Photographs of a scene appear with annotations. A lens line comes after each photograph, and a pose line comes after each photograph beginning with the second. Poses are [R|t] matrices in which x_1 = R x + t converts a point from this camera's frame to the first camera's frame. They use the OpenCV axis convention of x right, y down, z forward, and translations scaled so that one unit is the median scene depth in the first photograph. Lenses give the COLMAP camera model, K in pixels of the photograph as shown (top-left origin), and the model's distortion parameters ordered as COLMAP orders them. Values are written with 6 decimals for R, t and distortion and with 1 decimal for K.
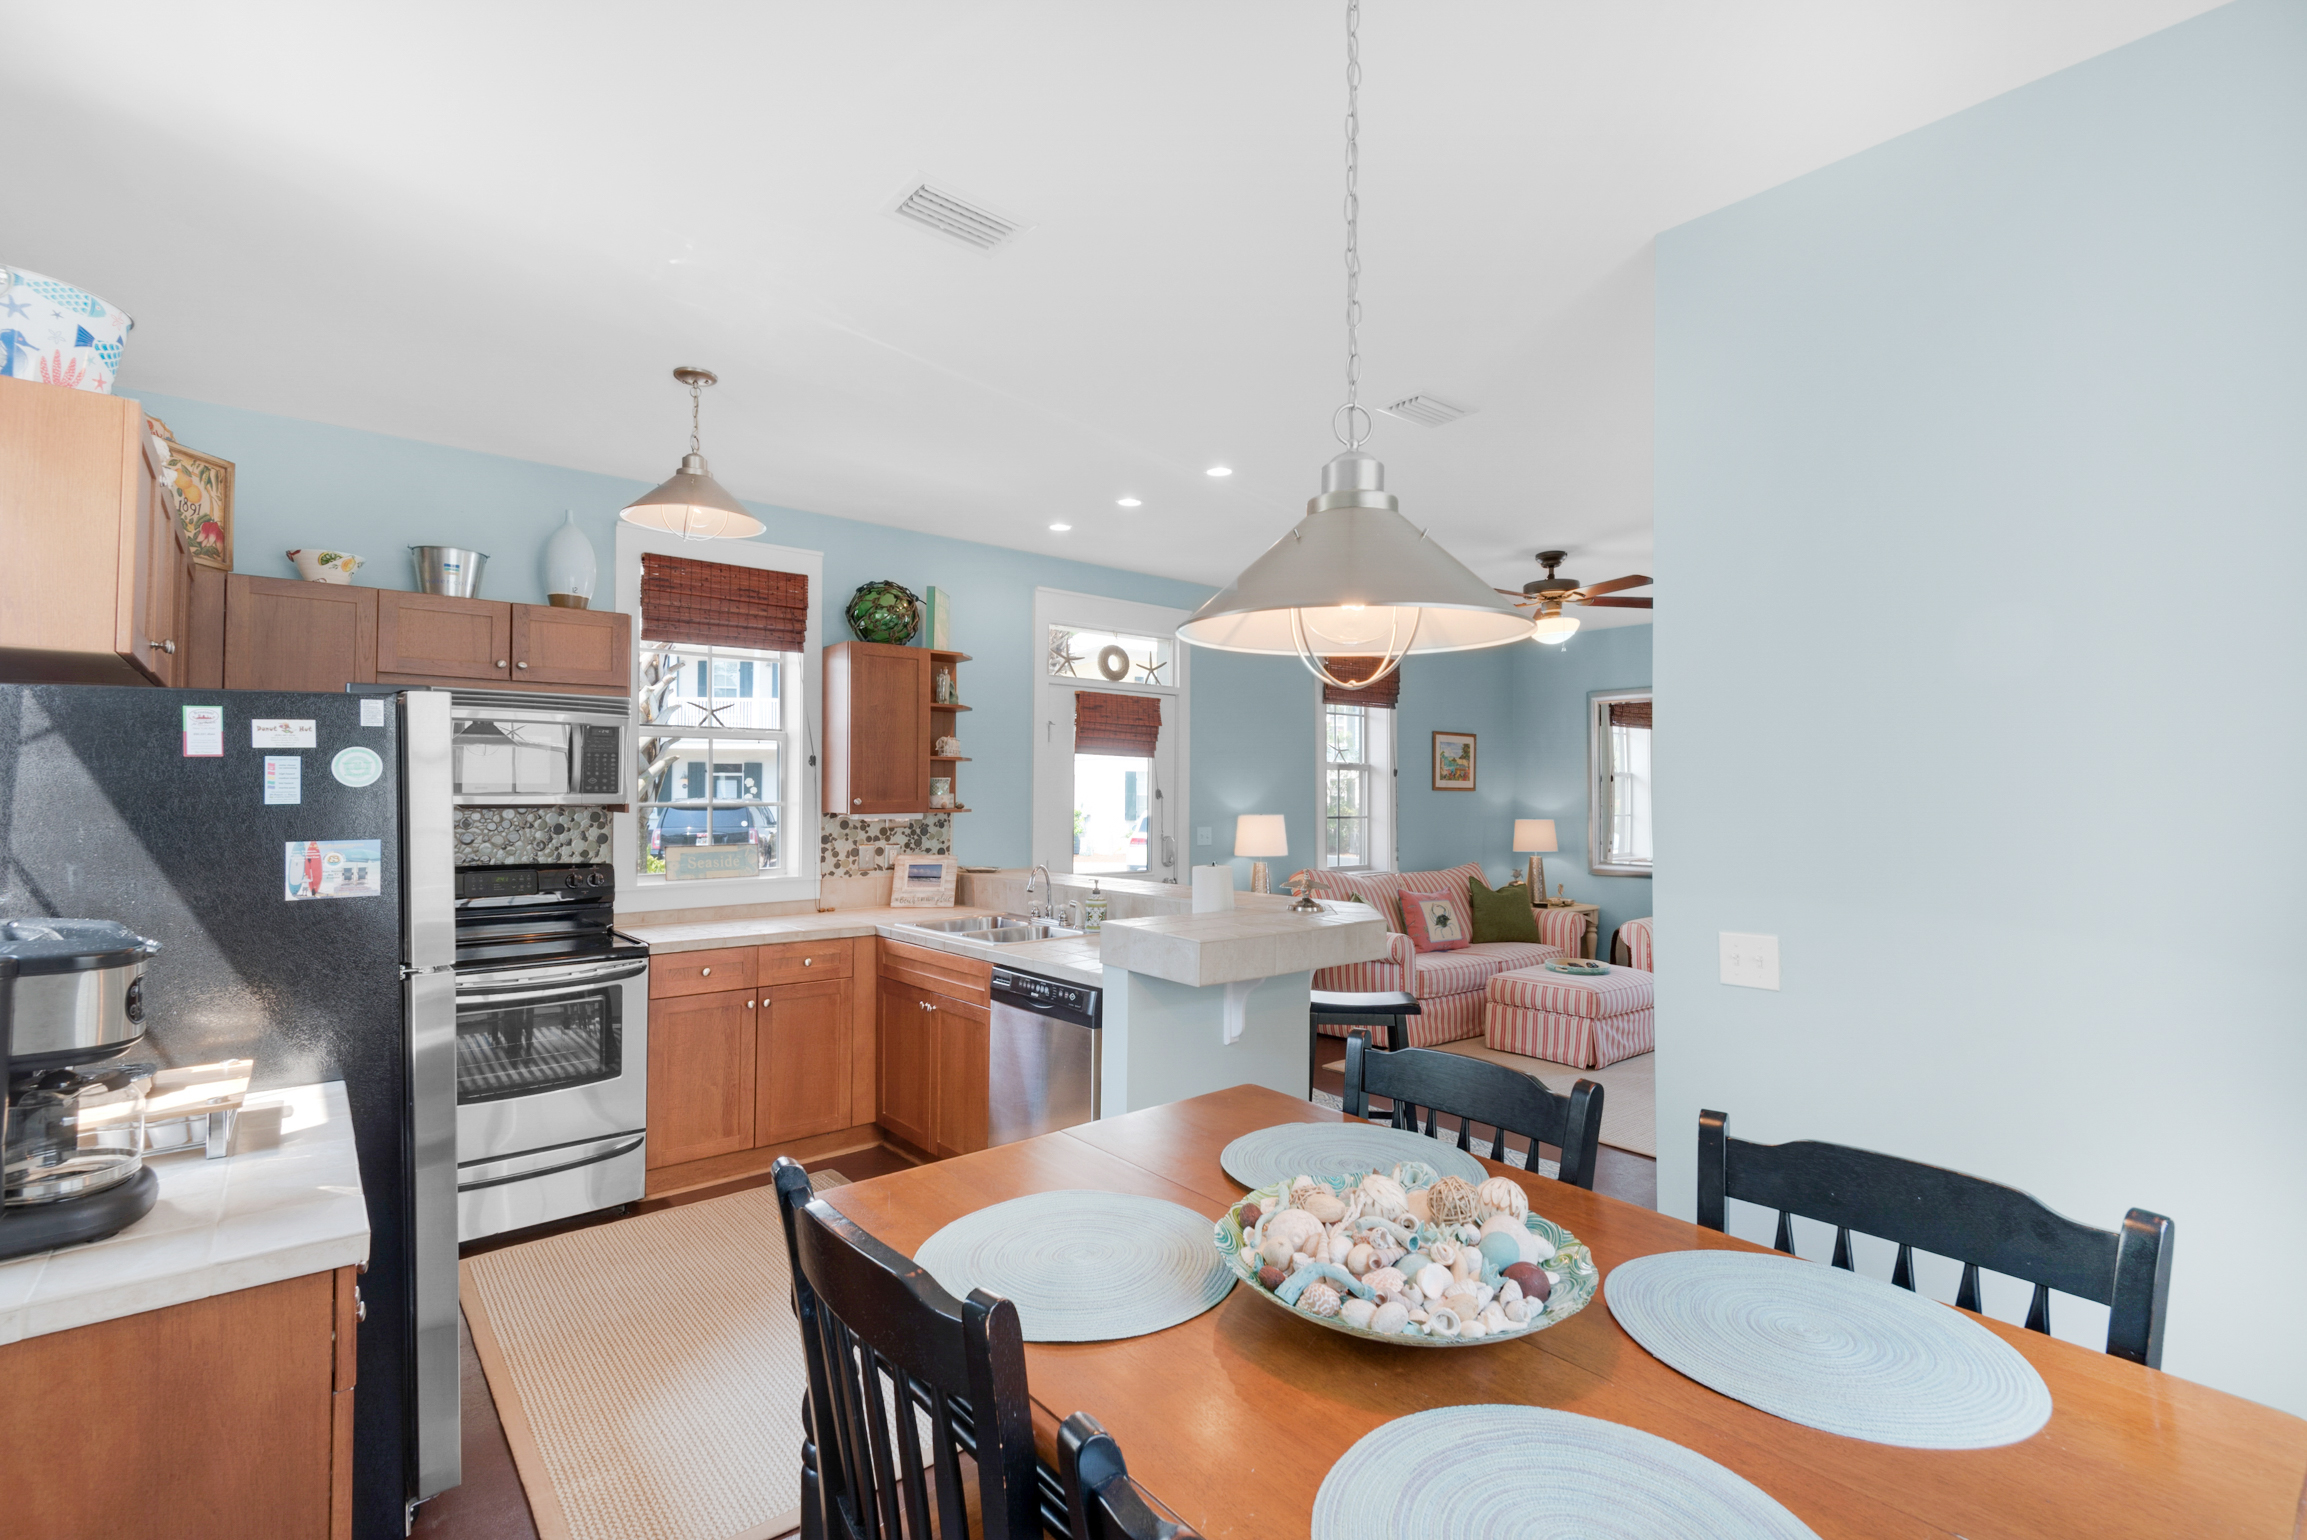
lens RADIAL K [[1038.4, 0, 1156.4], [0, 1038.4, 770.7], [0, 0, 1]] dist [-0.000070, -0.000067]
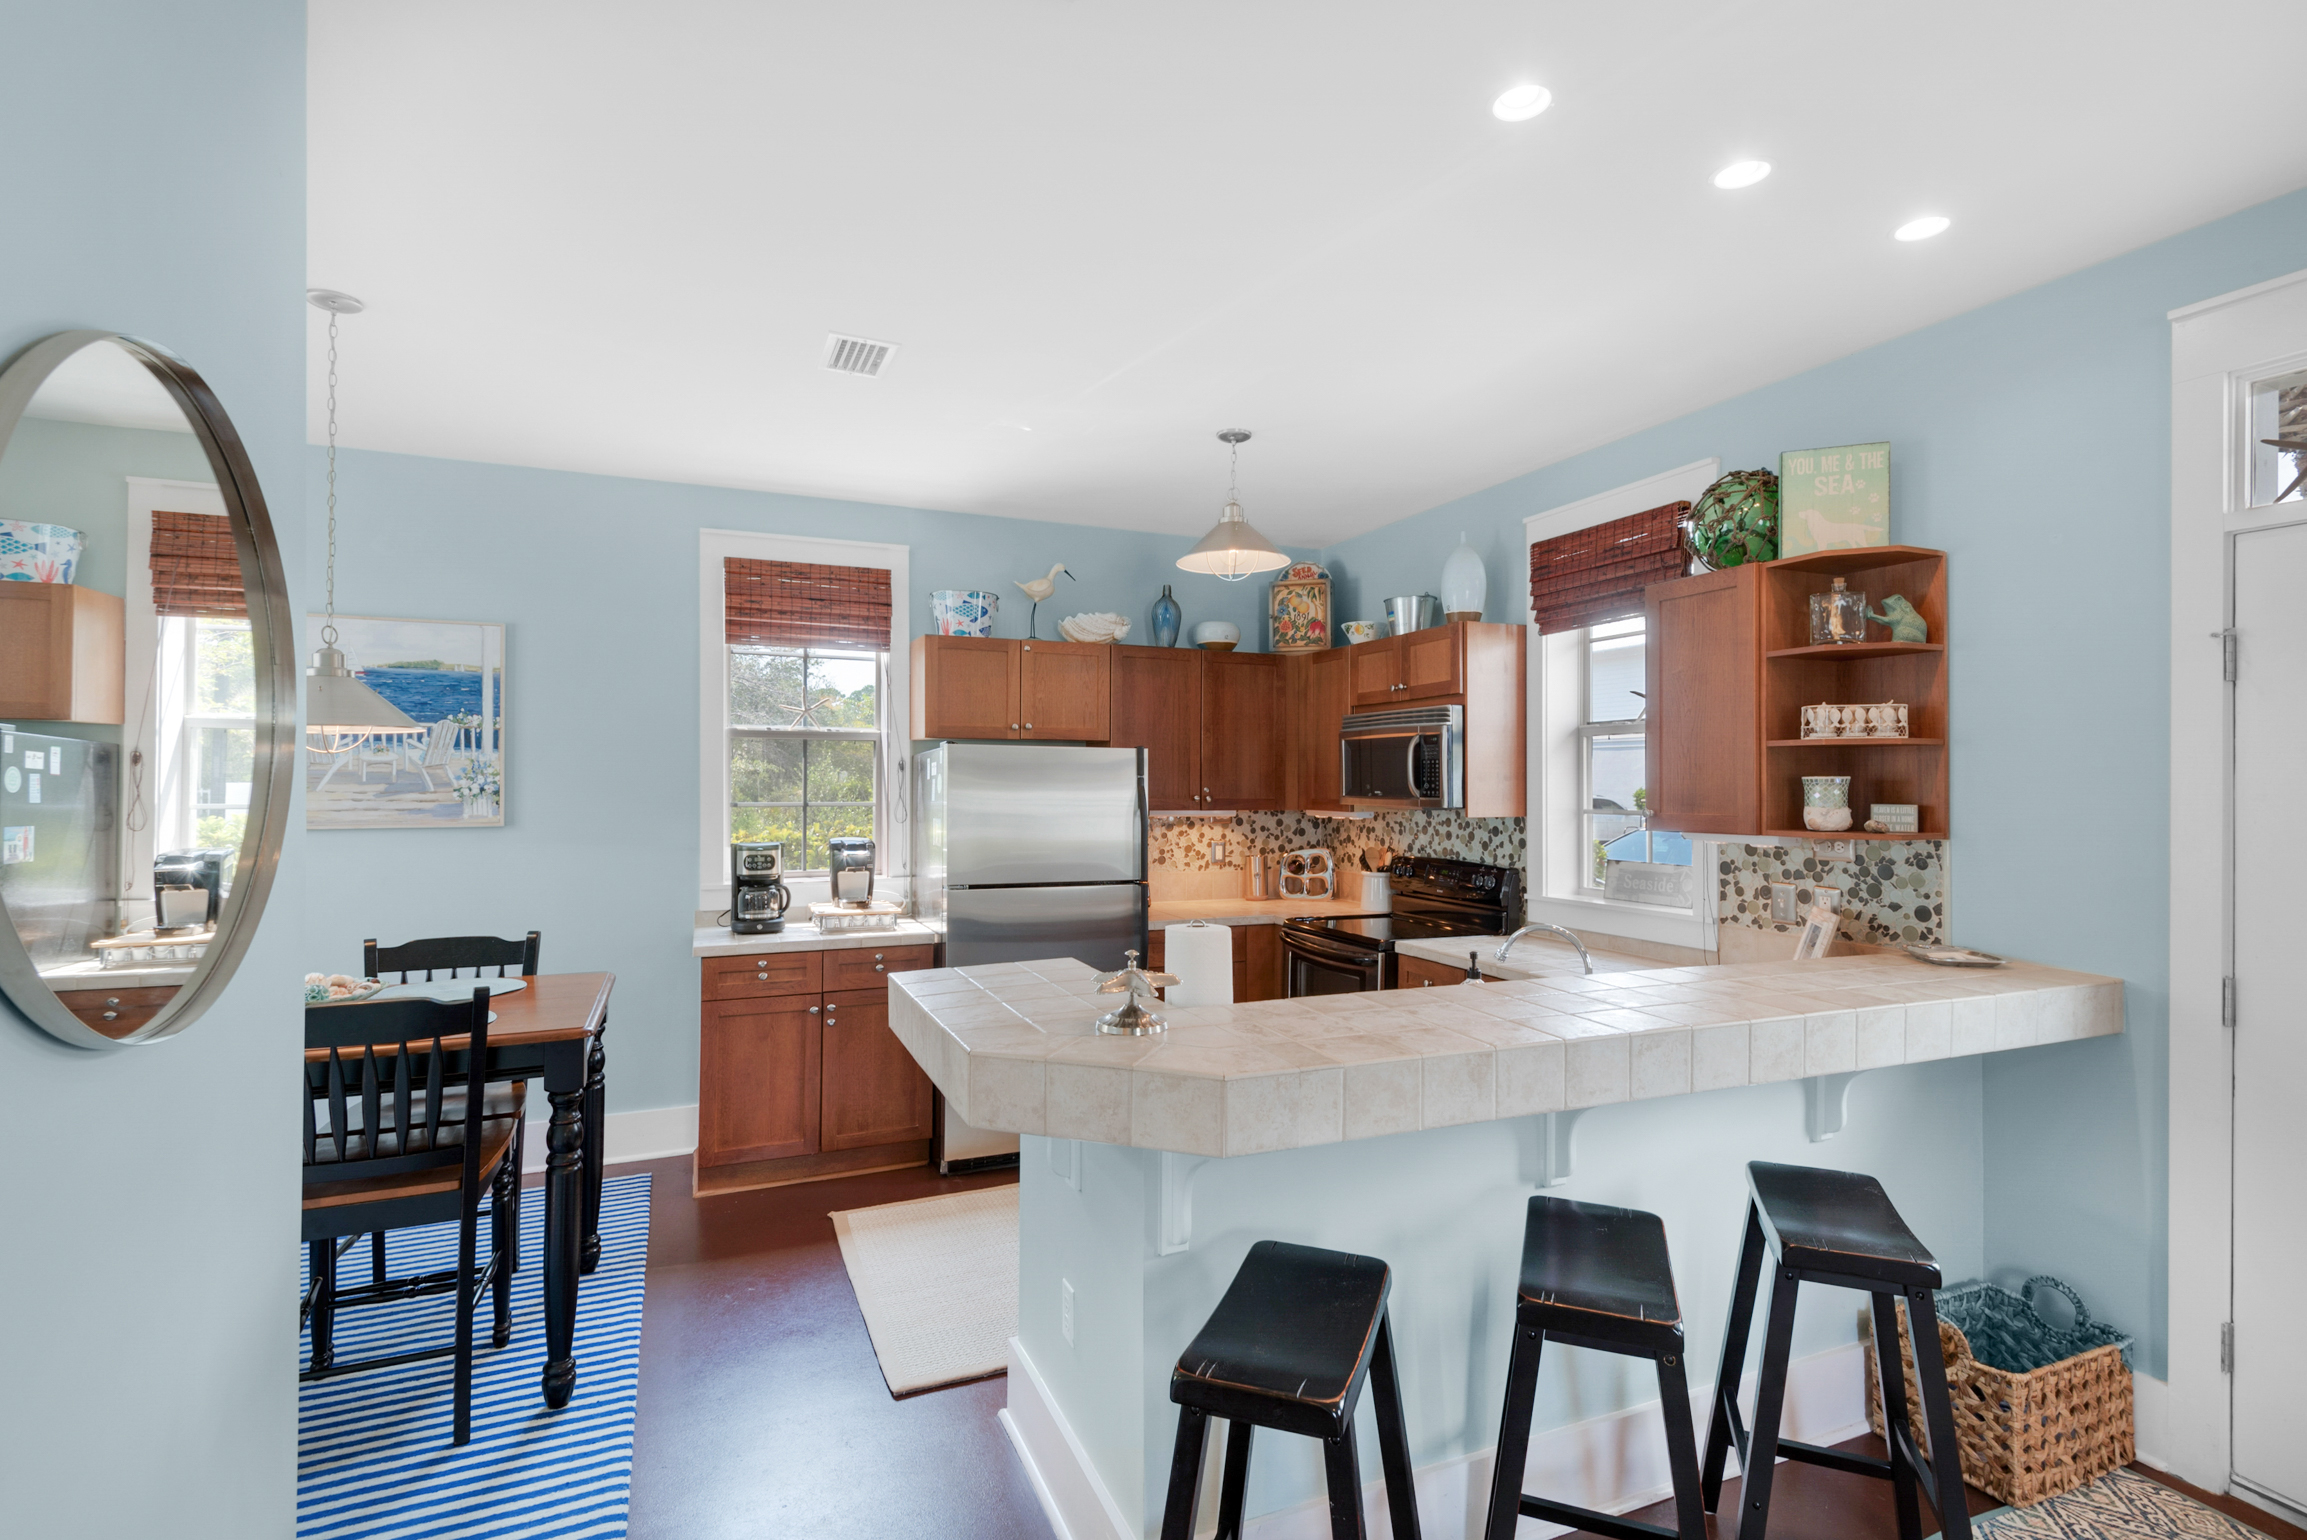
lens RADIAL K [[1038.4, 0, 1154.7], [0, 1038.4, 780.1], [0, 0, 1]] dist [-0.000070, -0.000067]
pose [[-0.277989, -0.014810, -0.960470, 0.447700], [0.004631, 0.999849, -0.016757, 0.017020], [0.960573, -0.009106, -0.277879, 0.812723]]
